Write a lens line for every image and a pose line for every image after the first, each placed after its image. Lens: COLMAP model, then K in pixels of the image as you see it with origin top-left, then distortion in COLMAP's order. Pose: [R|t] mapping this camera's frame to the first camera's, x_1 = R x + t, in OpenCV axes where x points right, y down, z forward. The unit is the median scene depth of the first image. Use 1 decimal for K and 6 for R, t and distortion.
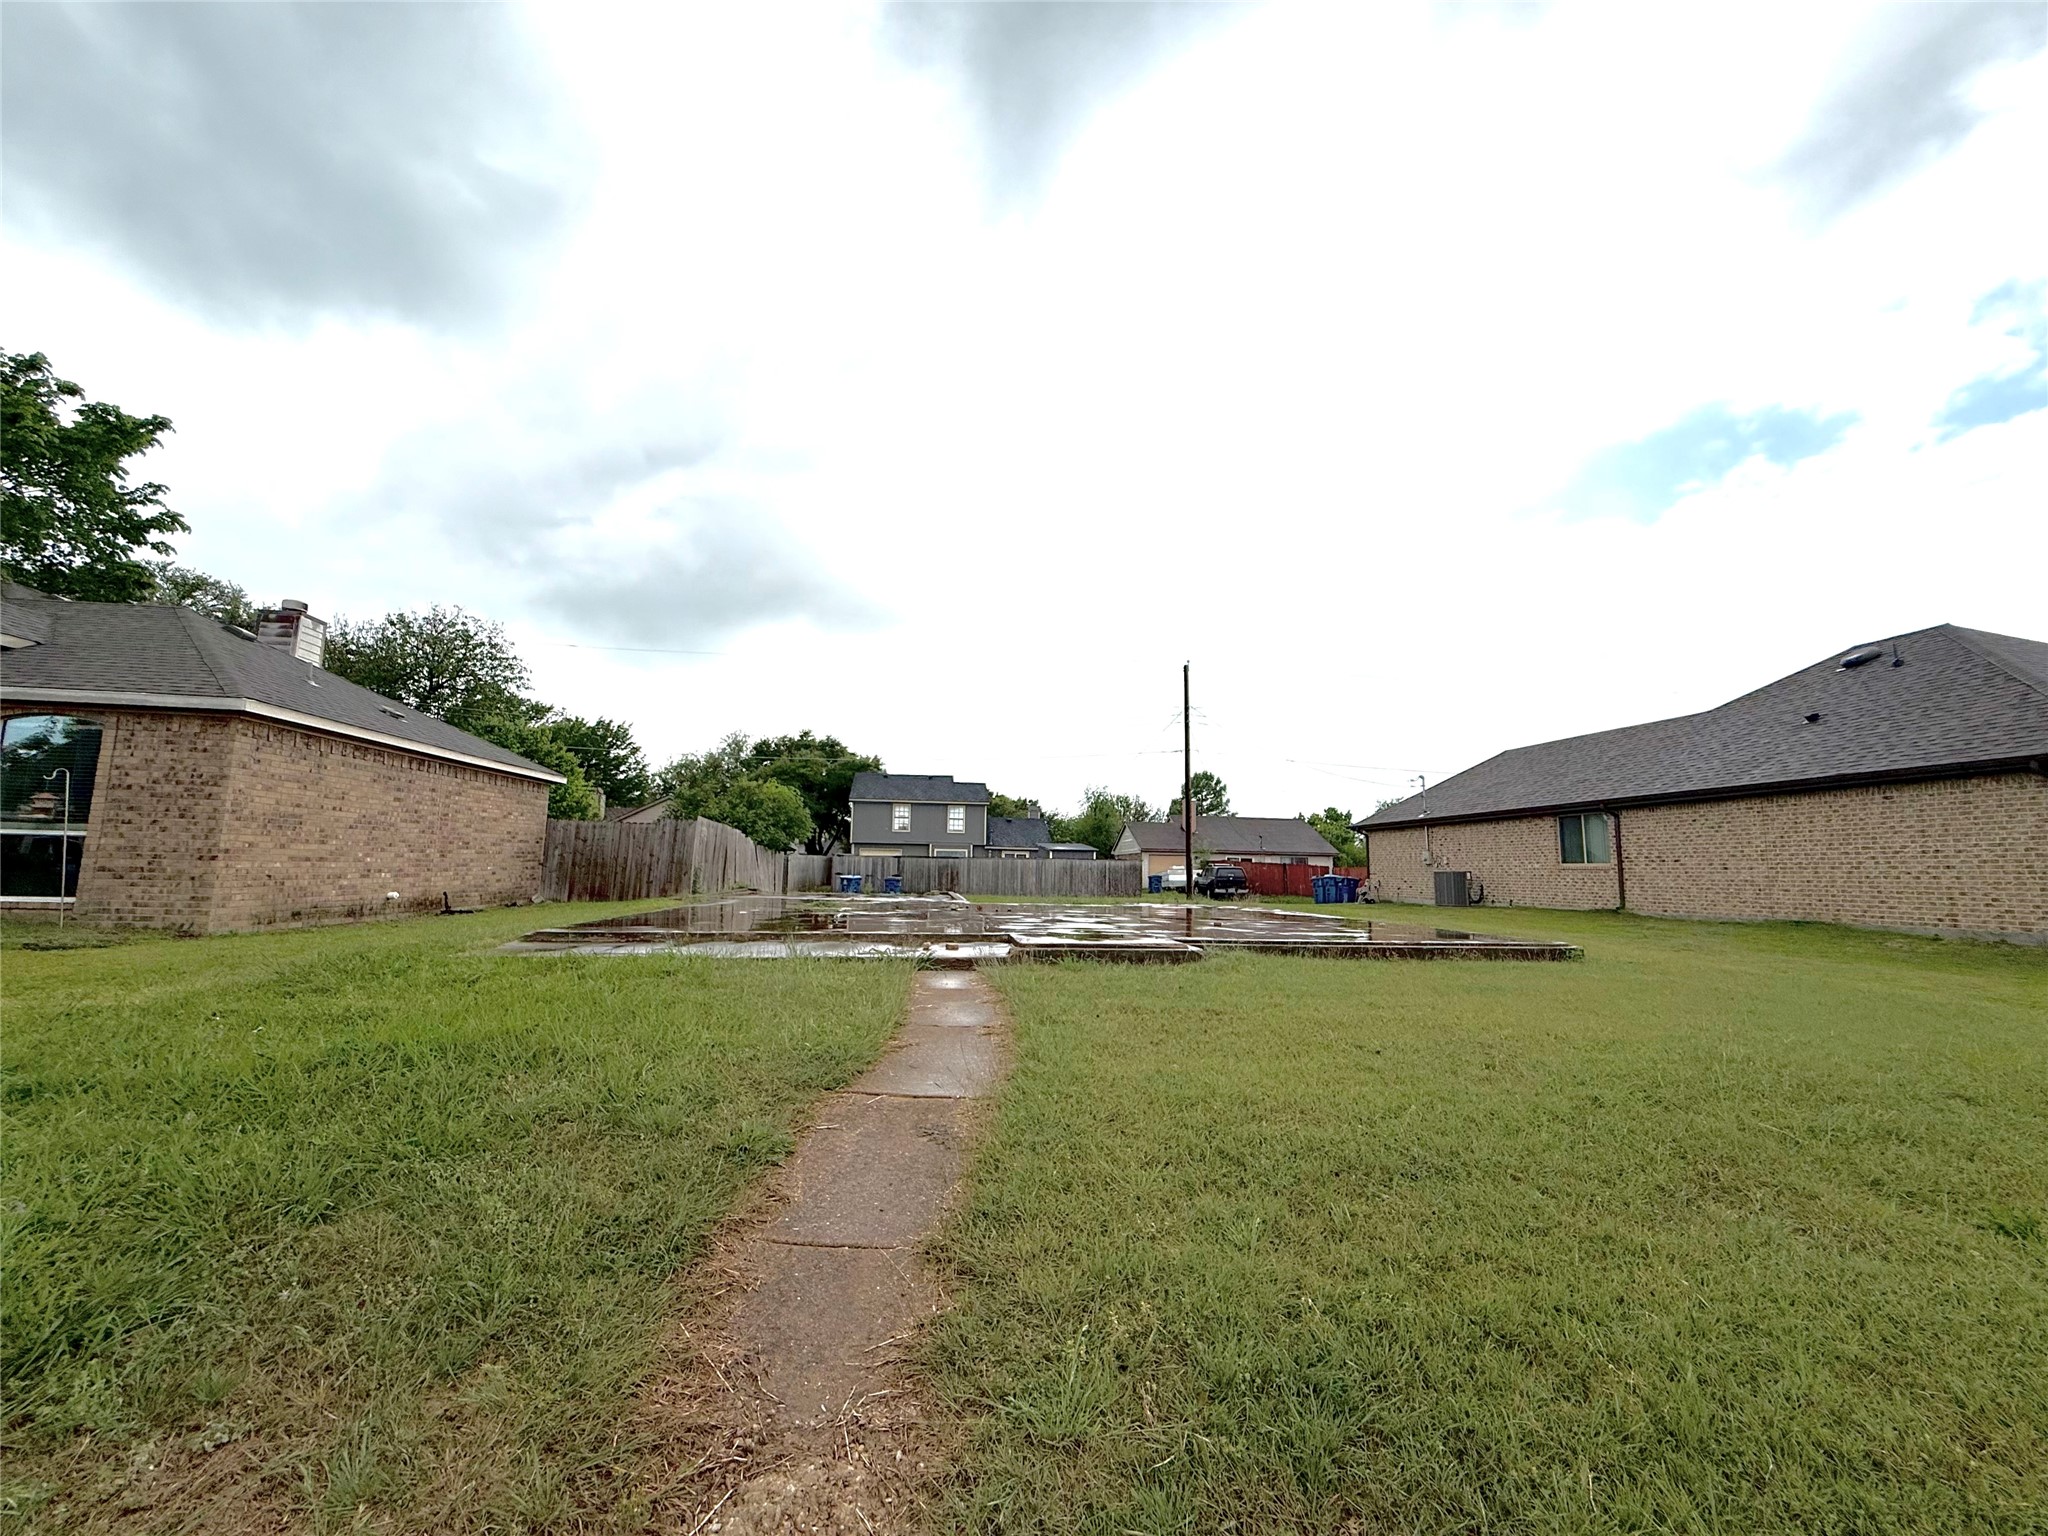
lens RADIAL K [[814.0, 0, 1019.0], [0, 814.0, 772.0], [0, 0, 1]] dist [0.000070, -0.000067]
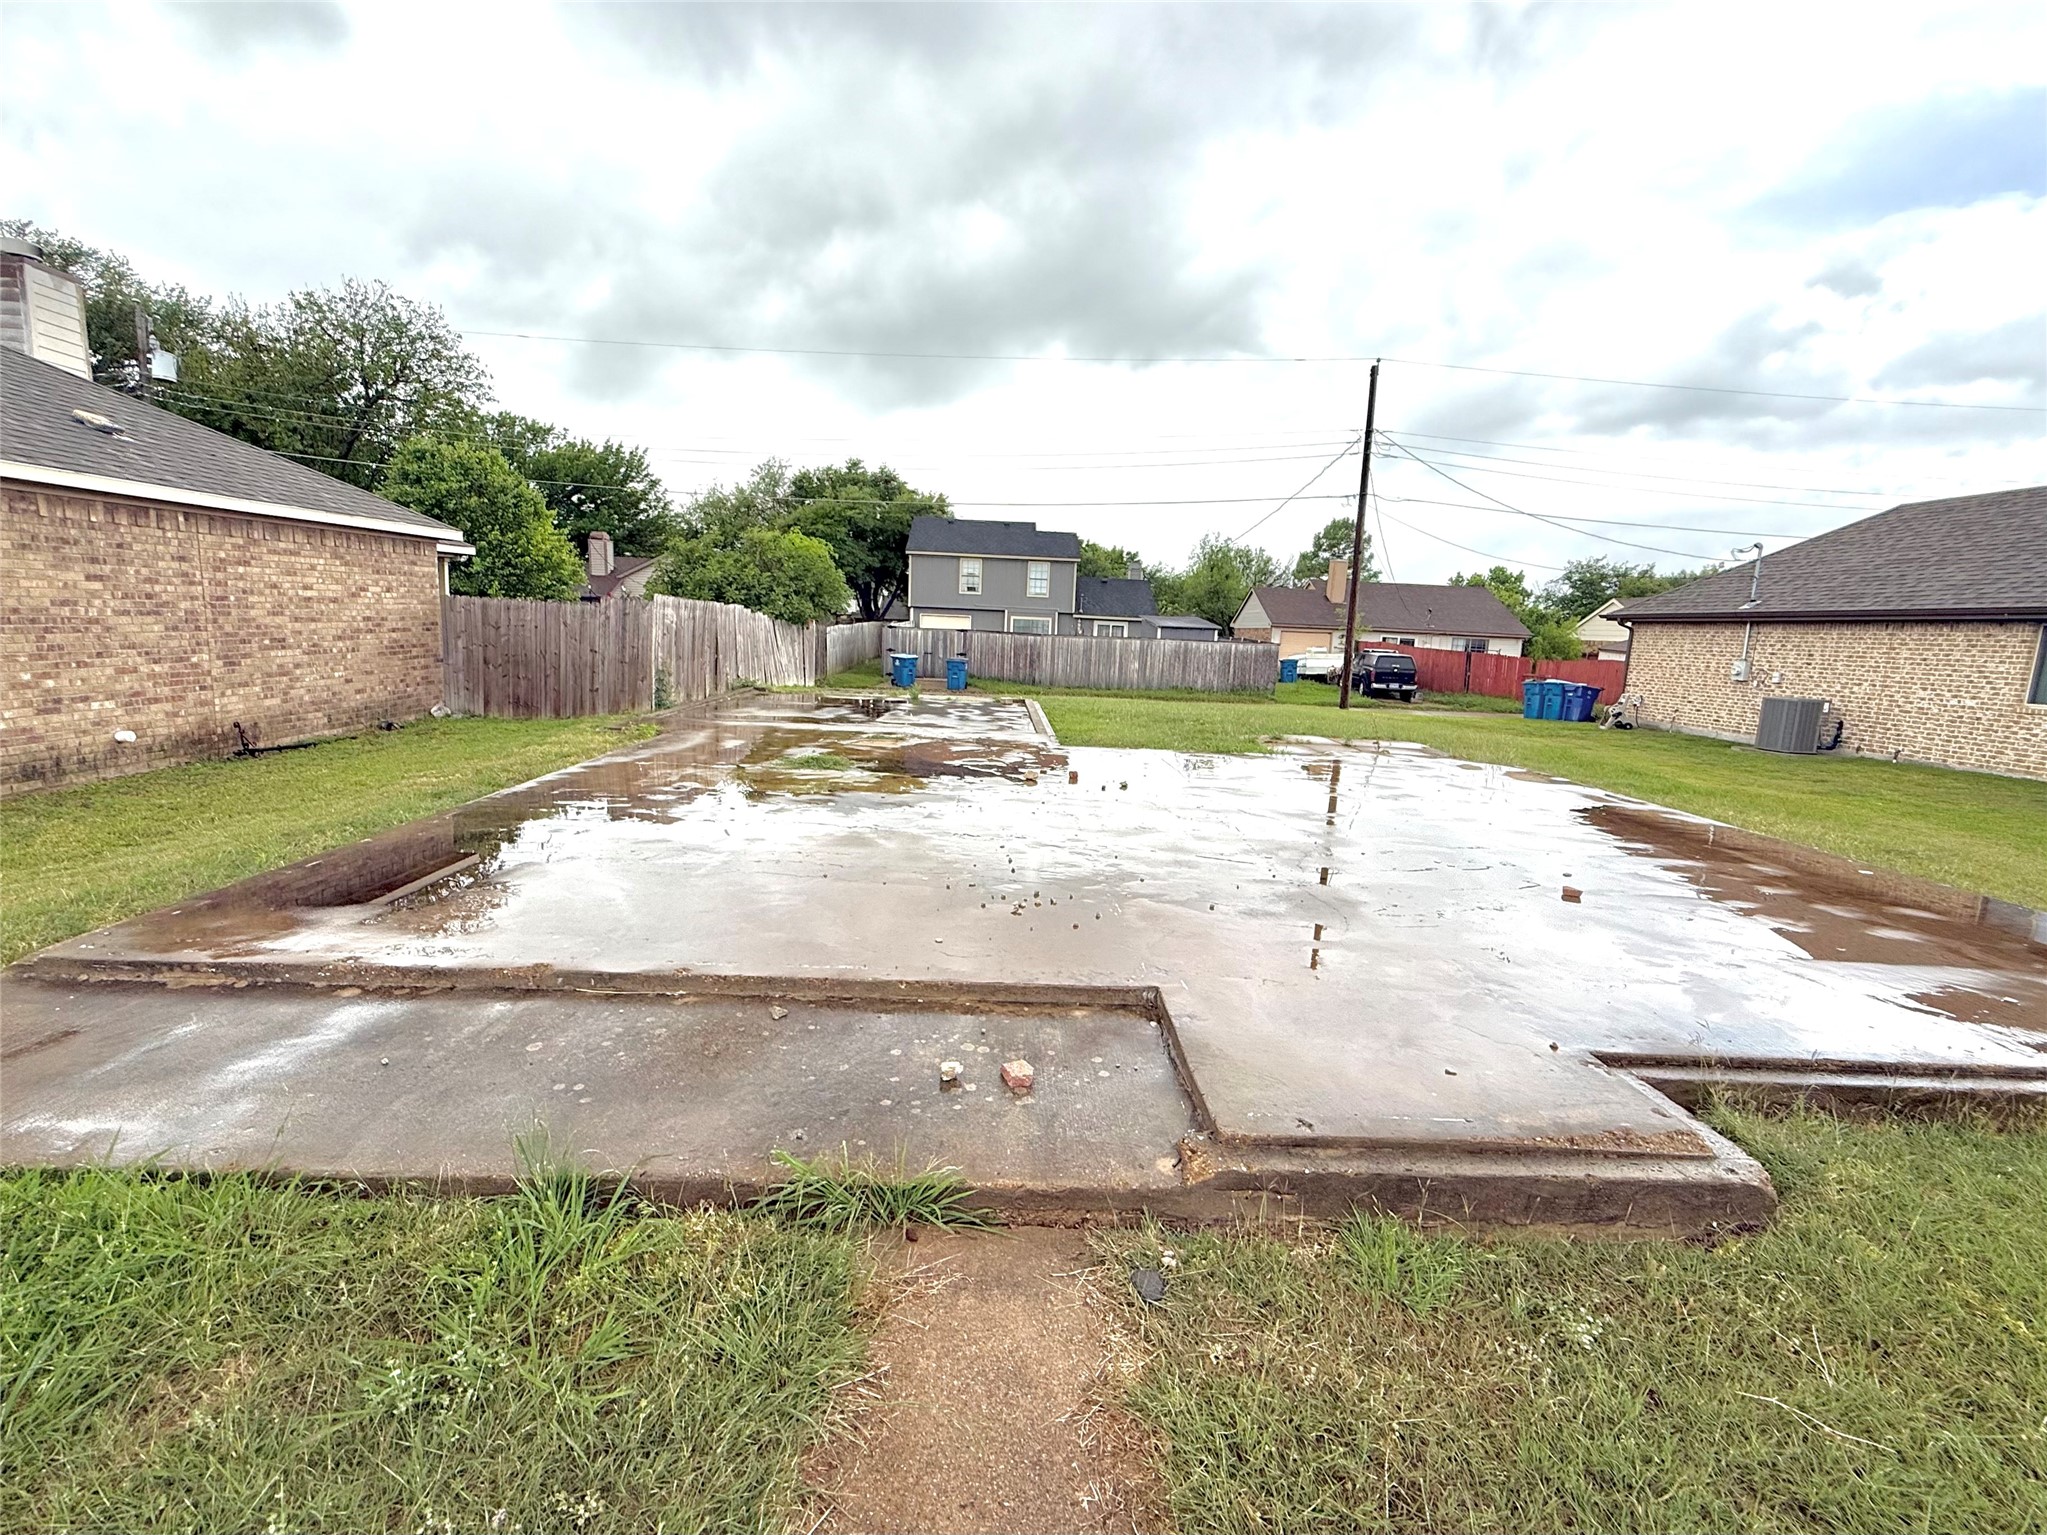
lens RADIAL K [[897.9, 0, 1017.5], [0, 897.9, 767.5], [0, 0, 1]] dist [-0.000427, 0.000255]
pose [[0.994786, 0.041448, -0.093185, -0.011220], [-0.014425, 0.961689, 0.273762, -0.007911], [0.100962, -0.270991, 0.957273, 0.148289]]
